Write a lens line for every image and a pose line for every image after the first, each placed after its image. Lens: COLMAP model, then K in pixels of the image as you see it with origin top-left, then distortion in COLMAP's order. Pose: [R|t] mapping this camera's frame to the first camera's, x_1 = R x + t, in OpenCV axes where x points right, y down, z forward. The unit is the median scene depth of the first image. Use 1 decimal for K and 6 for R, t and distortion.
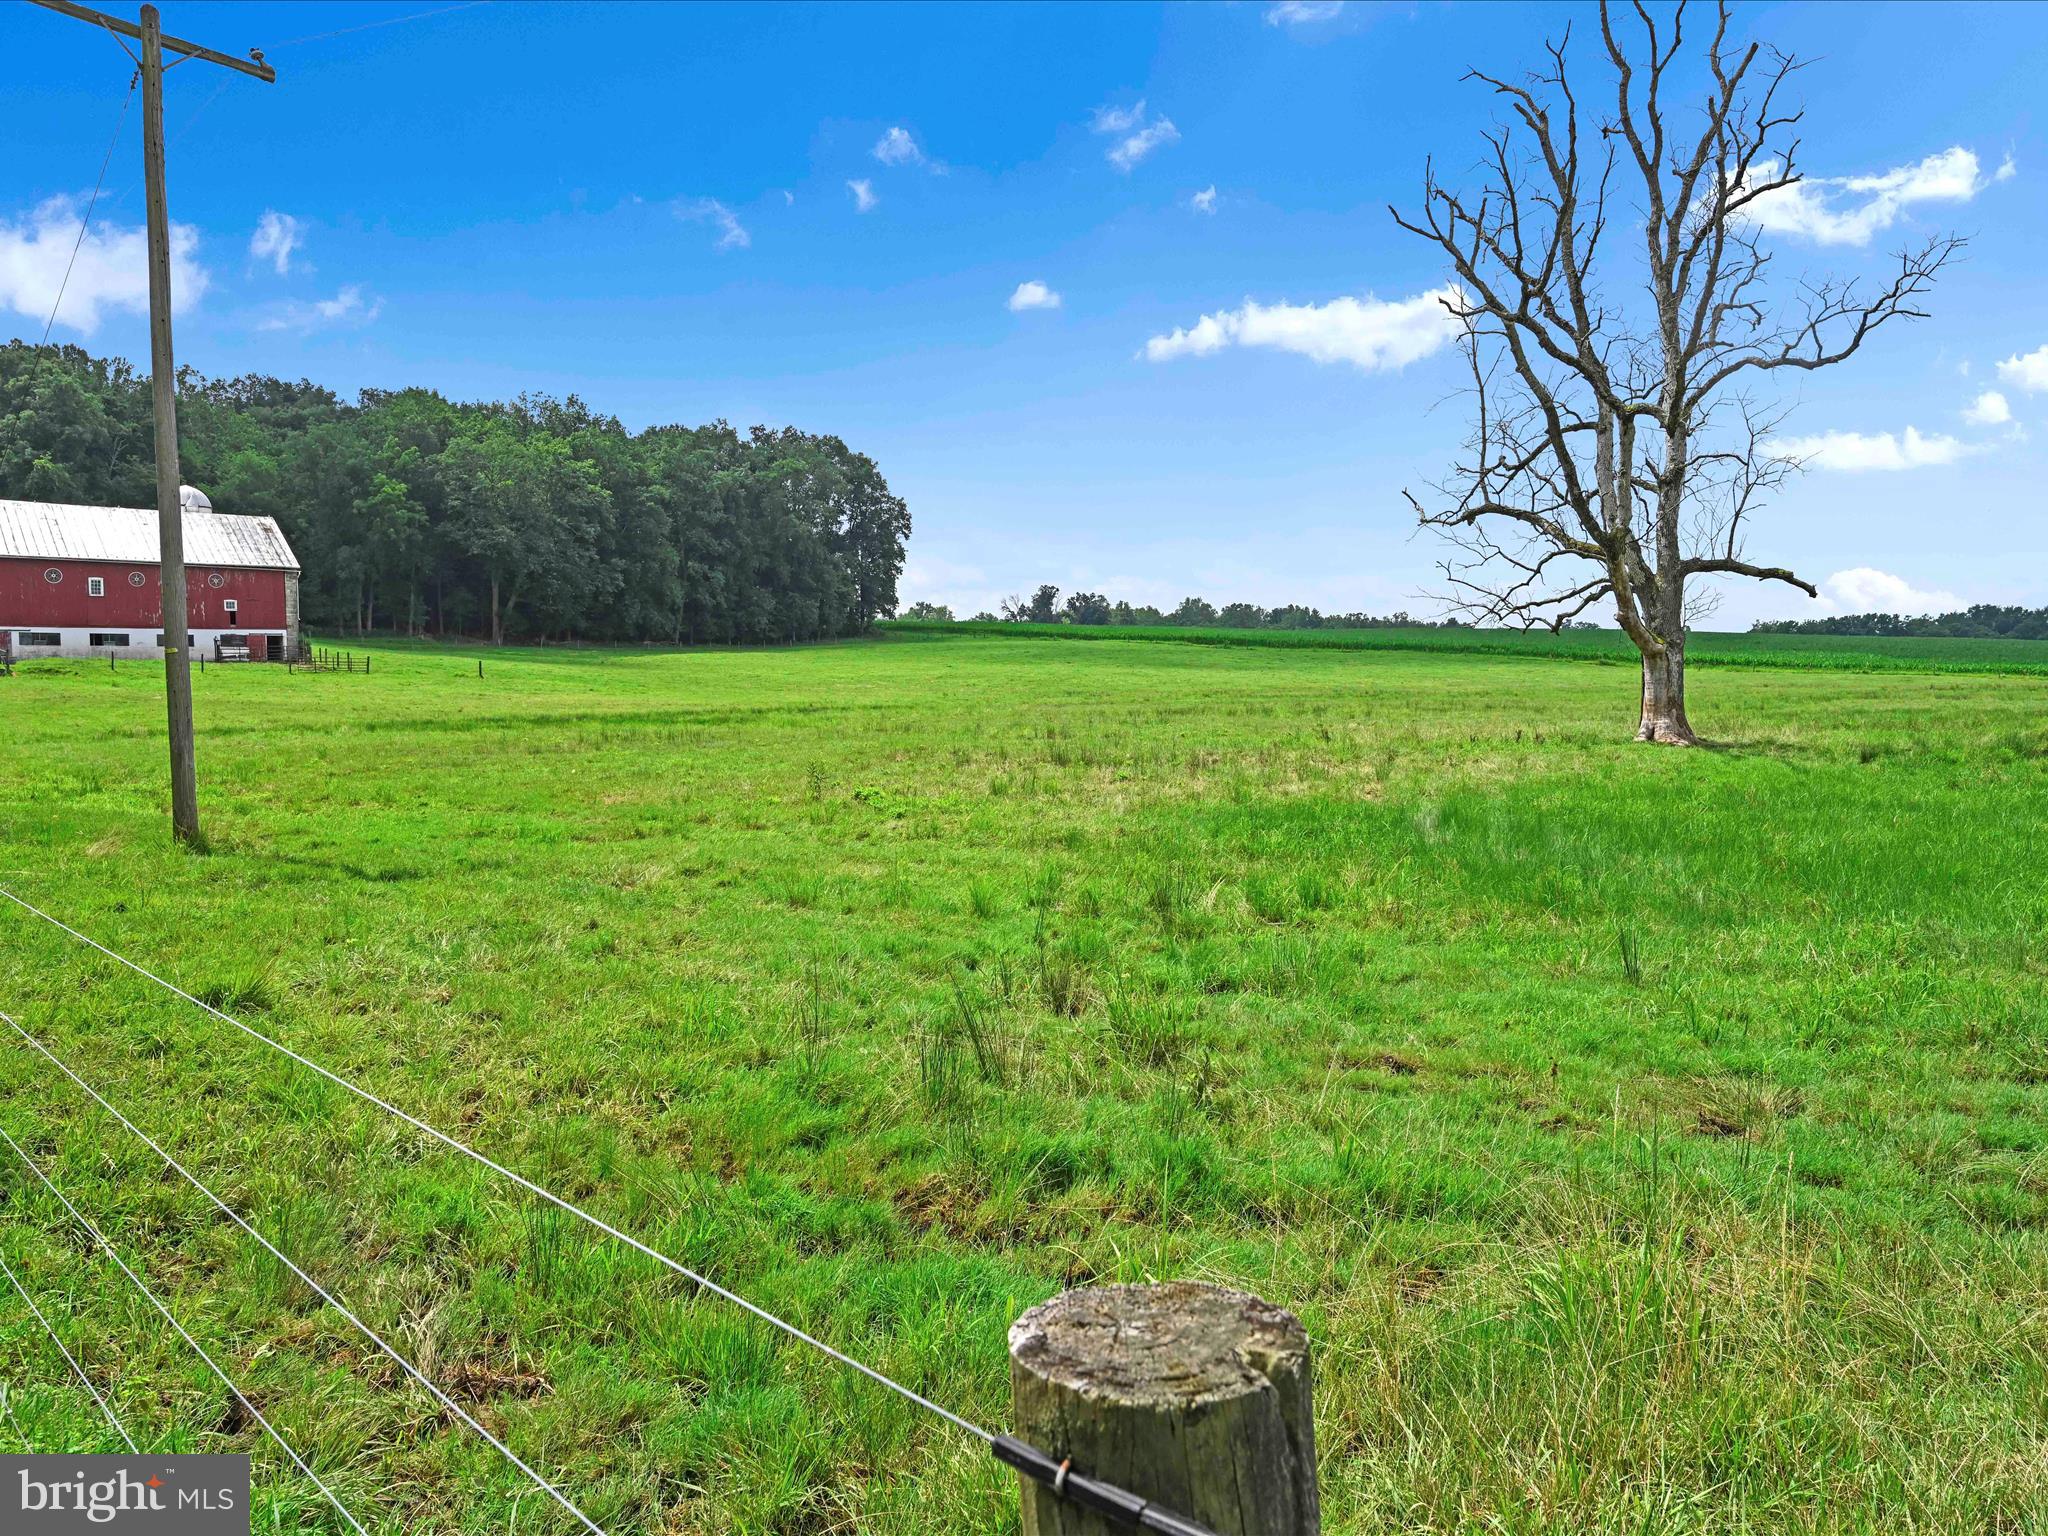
lens RADIAL K [[1914.0, 0, 1034.3], [0, 1914.0, 772.2], [0, 0, 1]] dist [0.010331, -0.017531]
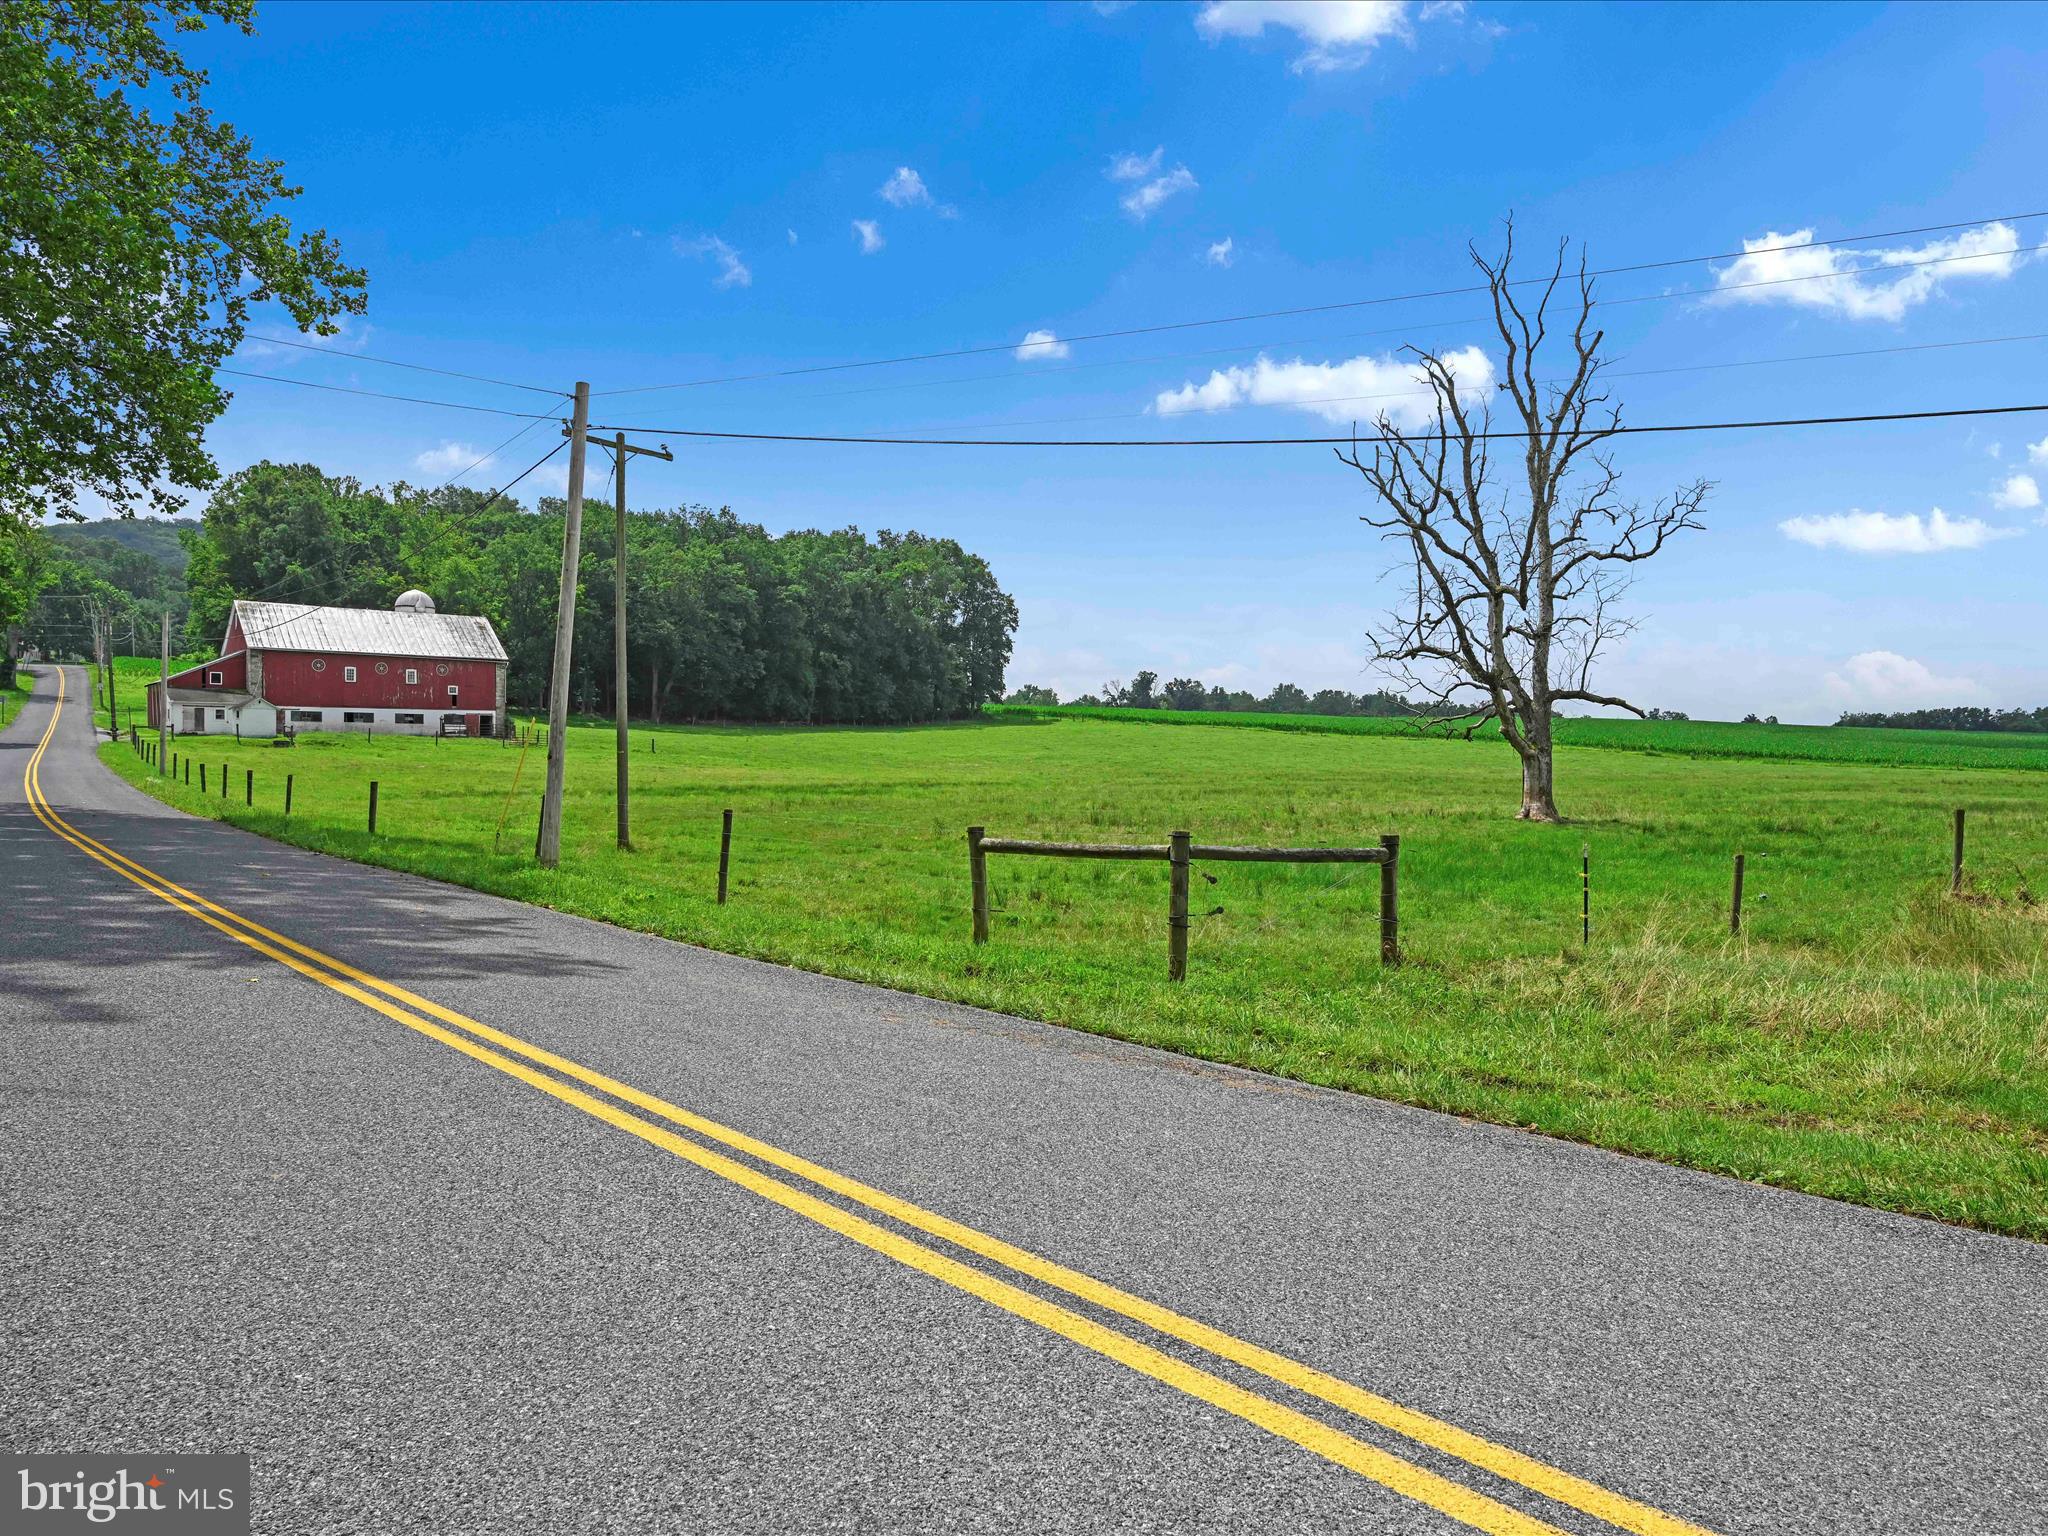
lens RADIAL K [[1914.0, 0, 1034.3], [0, 1914.0, 772.2], [0, 0, 1]] dist [0.010331, -0.017531]
pose [[0.998220, 0.017027, -0.057156, 0.012306], [-0.019291, 0.999041, -0.039303, 0.003652], [0.056432, 0.040335, 0.997591, -0.127868]]
